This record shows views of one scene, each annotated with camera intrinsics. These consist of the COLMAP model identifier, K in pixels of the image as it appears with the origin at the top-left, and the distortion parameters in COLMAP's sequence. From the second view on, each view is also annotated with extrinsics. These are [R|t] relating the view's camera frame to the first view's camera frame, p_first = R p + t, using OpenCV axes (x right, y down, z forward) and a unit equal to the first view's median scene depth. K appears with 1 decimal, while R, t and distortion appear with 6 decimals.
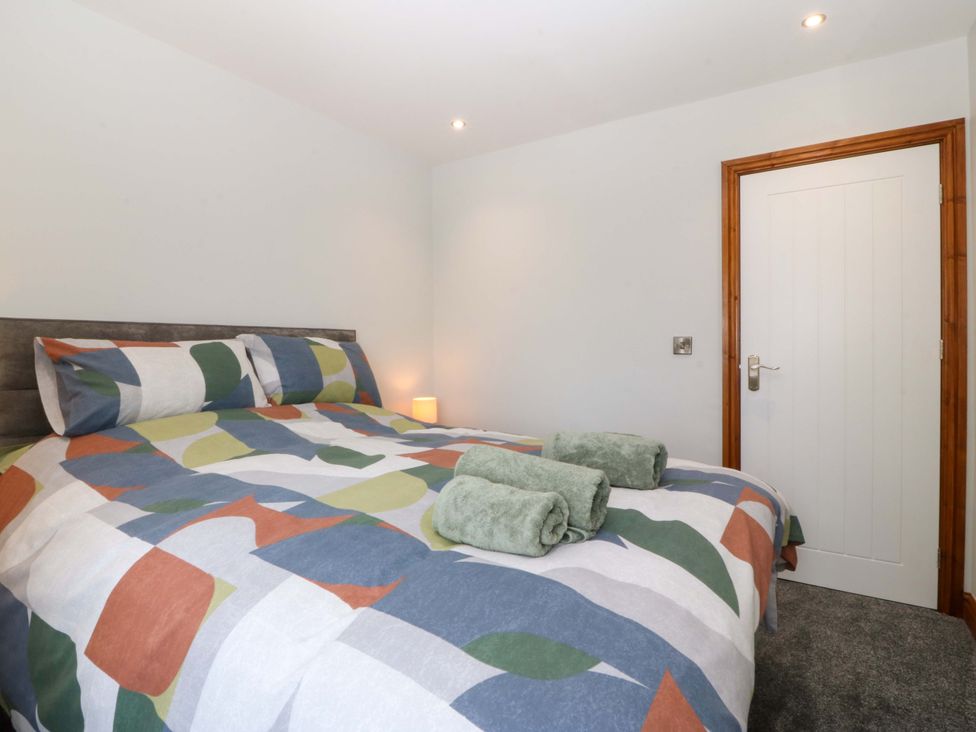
lens RADIAL K [[507.5, 0, 486.7], [0, 507.5, 354.0], [0, 0, 1]] dist [0.002156, -0.014062]
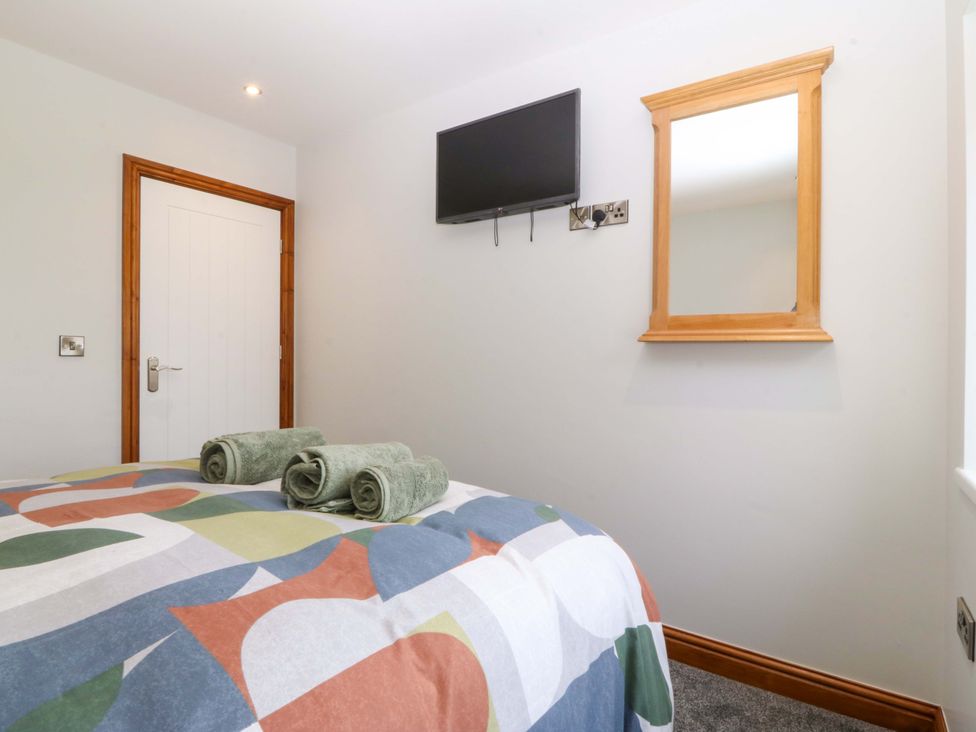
lens RADIAL K [[507.5, 0, 486.7], [0, 507.5, 354.0], [0, 0, 1]] dist [0.002156, -0.014062]
pose [[0.033258, 0.003693, 0.999440, -0.540147], [0.002492, 0.999990, -0.003778, 0.001592], [-0.999444, 0.002616, 0.033249, 0.344696]]
